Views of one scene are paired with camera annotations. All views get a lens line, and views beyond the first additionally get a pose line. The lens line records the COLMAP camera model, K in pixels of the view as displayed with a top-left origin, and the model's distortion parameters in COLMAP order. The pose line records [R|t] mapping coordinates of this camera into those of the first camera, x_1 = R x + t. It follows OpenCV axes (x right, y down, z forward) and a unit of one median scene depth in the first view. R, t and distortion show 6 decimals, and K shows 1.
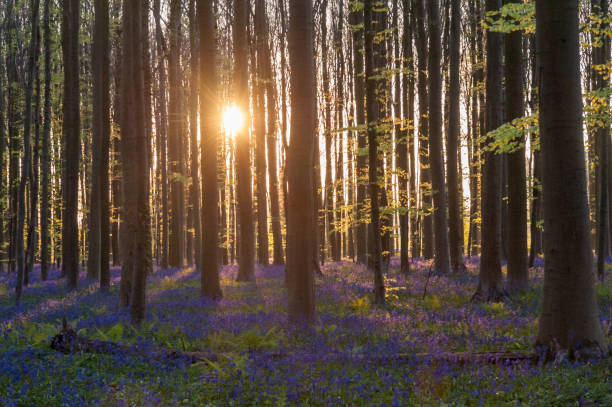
lens RADIAL K [[3016.4, 0, 306.0], [0, 3016.4, 203.5], [0, 0, 1]] dist [1.062777, -3.535693]
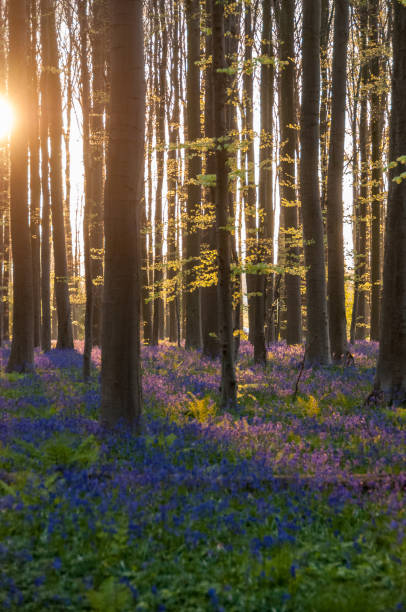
lens RADIAL K [[3587.1, 0, 272.5], [0, 3587.1, 306.1], [0, 0, 1]] dist [0.231620, 28.123450]
pose [[0.999857, 0.016340, 0.004428, 0.031594], [-0.016396, 0.999781, 0.013014, 0.000018], [-0.004215, -0.013085, 0.999906, 0.211131]]
